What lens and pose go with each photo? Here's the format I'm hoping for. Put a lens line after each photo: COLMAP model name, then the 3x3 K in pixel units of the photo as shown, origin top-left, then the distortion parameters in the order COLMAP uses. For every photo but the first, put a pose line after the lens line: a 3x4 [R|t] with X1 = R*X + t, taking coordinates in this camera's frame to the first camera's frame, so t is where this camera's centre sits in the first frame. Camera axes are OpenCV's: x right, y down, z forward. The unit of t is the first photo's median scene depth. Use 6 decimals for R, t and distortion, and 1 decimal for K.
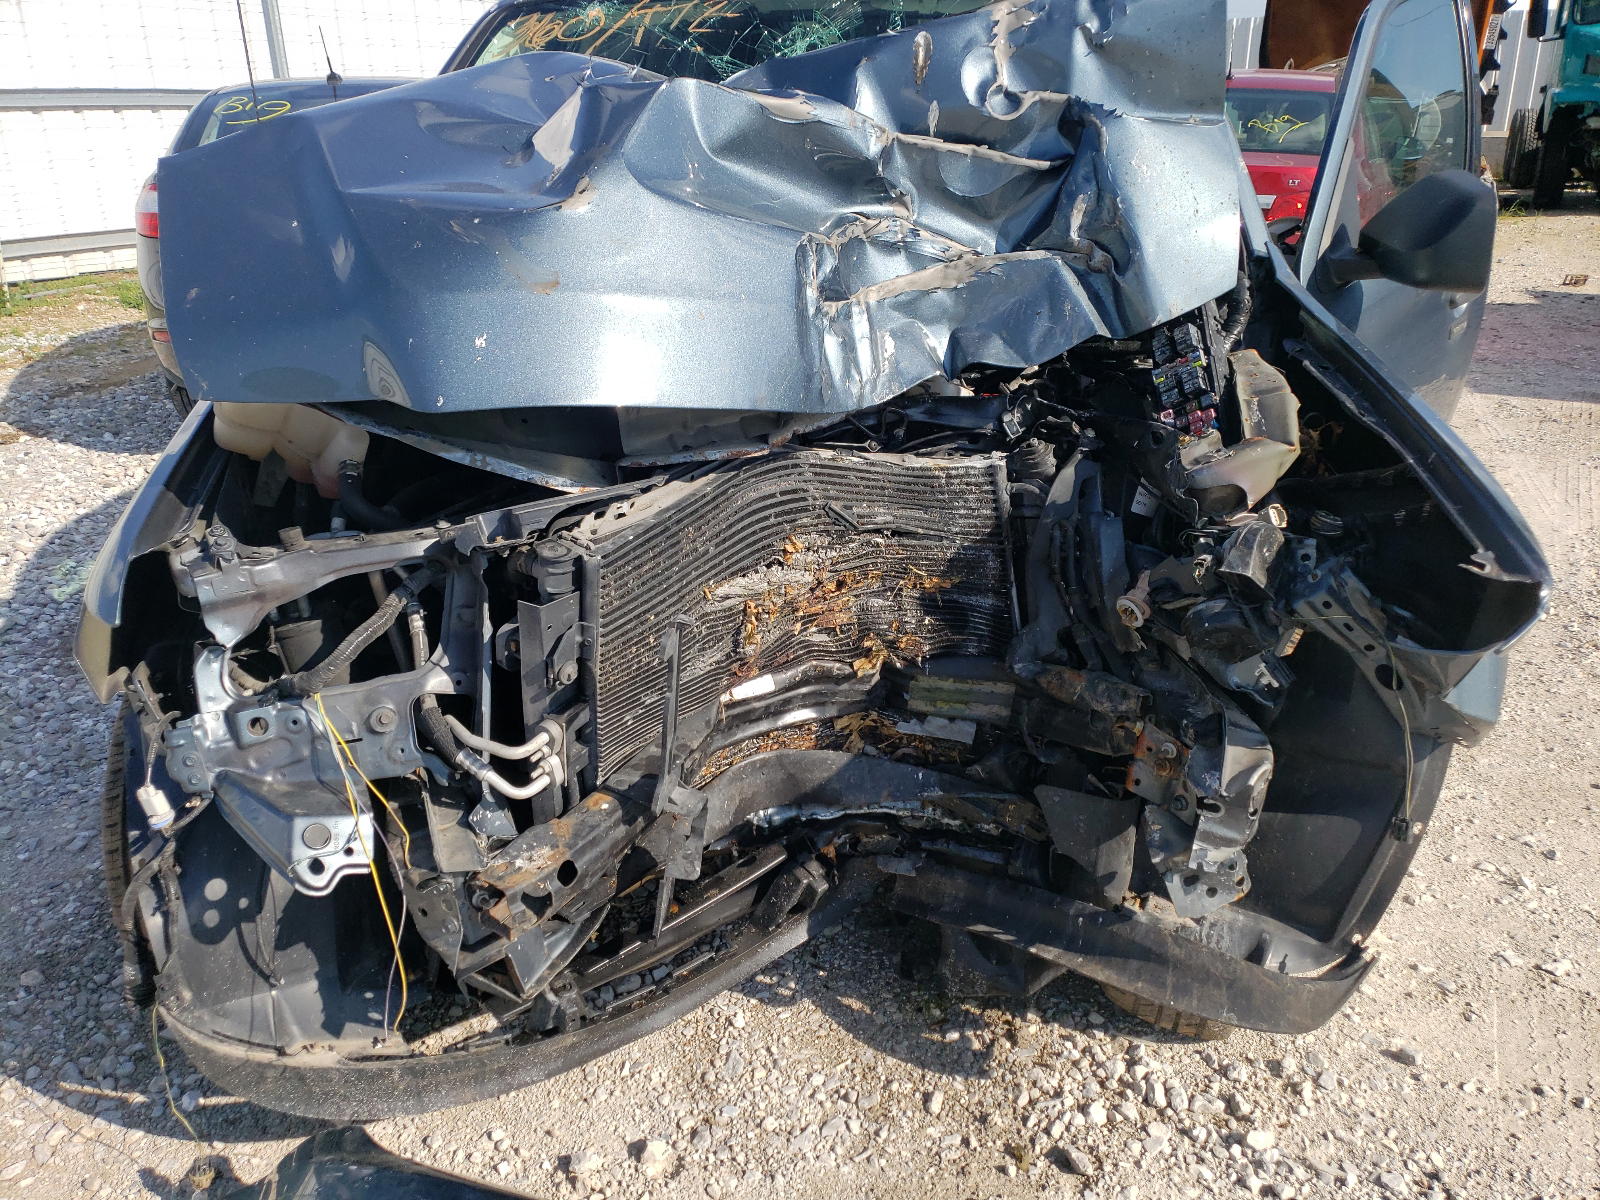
lens RADIAL K [[1213.0, 0, 800.0], [0, 1213.0, 600.0], [0, 0, 1]] dist [0.048635, -0.111782]
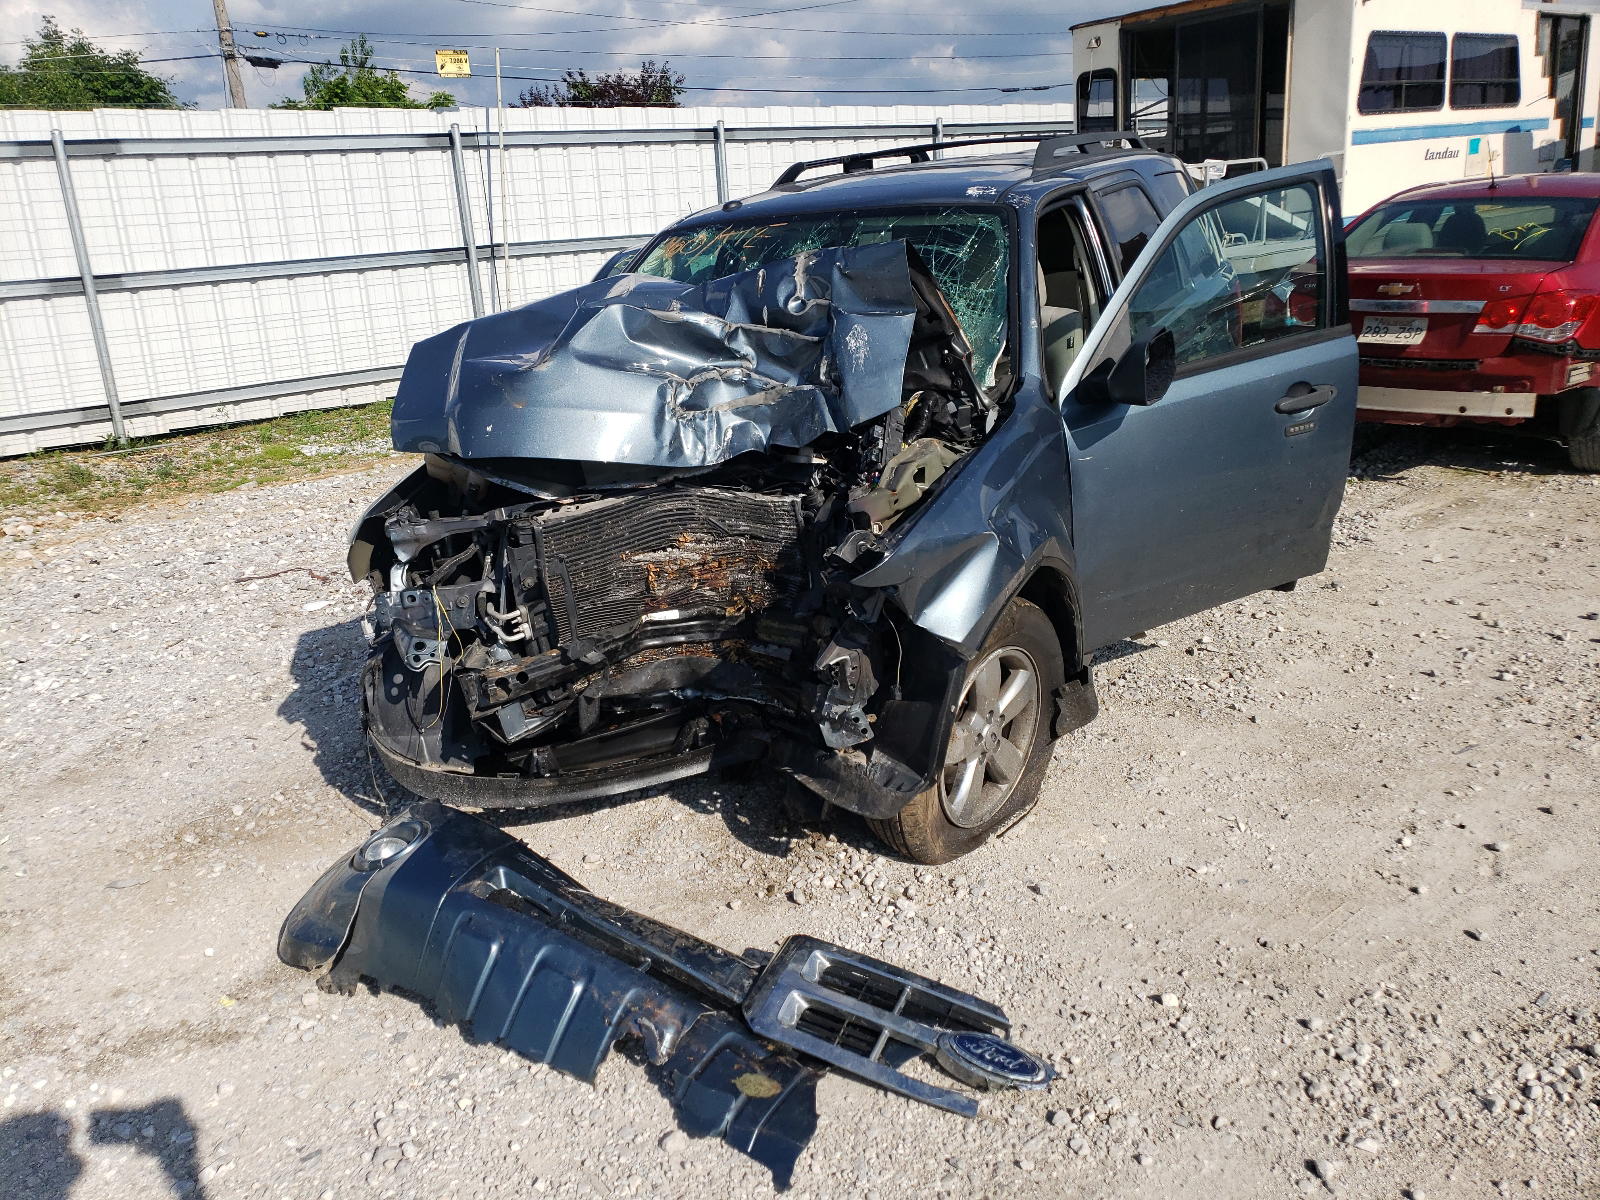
lens RADIAL K [[1230.5, 0, 800.0], [0, 1230.5, 600.0], [0, 0, 1]] dist [0.002380, 0.000357]
pose [[0.930607, 0.068454, -0.359563, 0.880081], [-0.091981, 0.994568, -0.048715, 0.130093], [0.354275, 0.078407, 0.931848, -0.720163]]
